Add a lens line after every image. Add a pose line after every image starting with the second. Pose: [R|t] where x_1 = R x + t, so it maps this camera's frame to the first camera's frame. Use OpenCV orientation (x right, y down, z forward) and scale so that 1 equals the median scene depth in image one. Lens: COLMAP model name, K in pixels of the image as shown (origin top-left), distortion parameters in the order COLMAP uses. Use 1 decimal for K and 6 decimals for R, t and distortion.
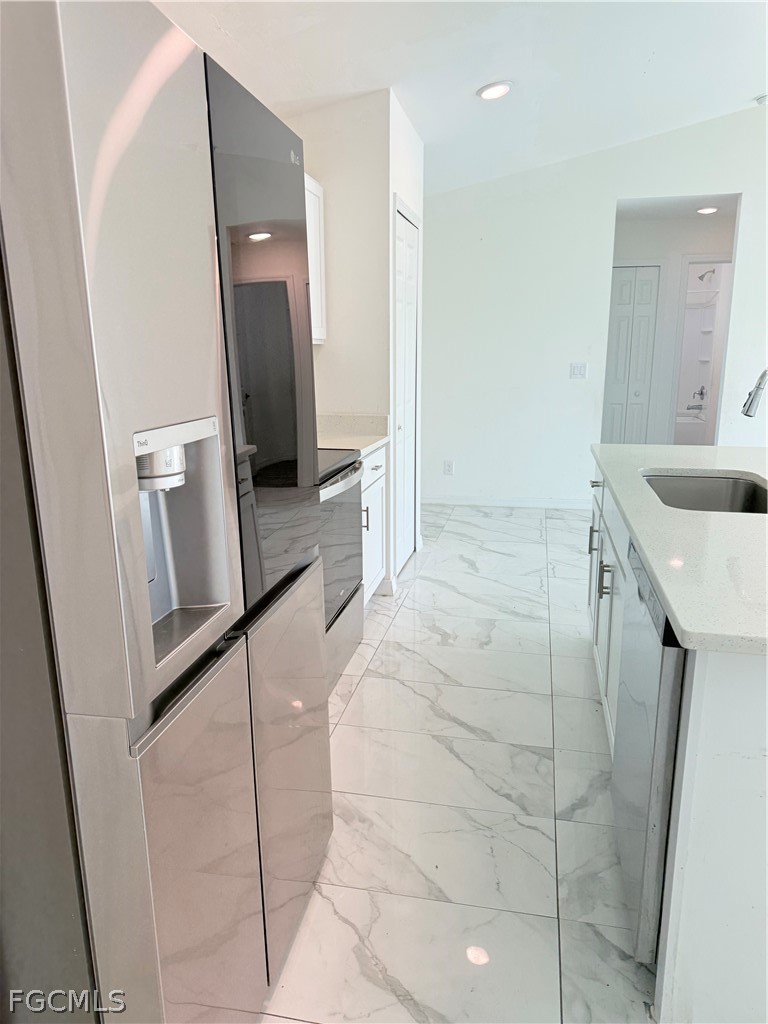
lens RADIAL K [[711.2, 0, 384.0], [0, 711.2, 512.0], [0, 0, 1]] dist [0.042449, -0.001159]
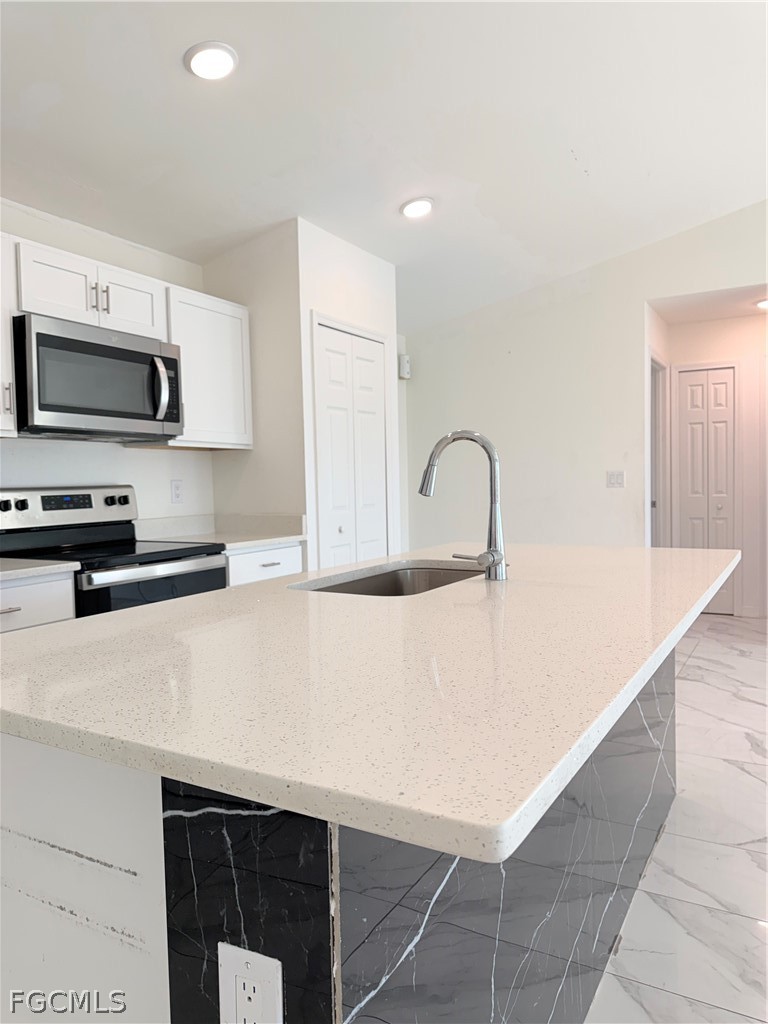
lens RADIAL K [[708.8, 0, 384.8], [0, 708.8, 538.4], [0, 0, 1]] dist [0.047978, -0.000469]
pose [[0.948840, 0.013458, -0.315472, 0.406396], [-0.057935, 0.989550, -0.132037, 0.022830], [0.310398, 0.143559, 0.939704, 0.082259]]
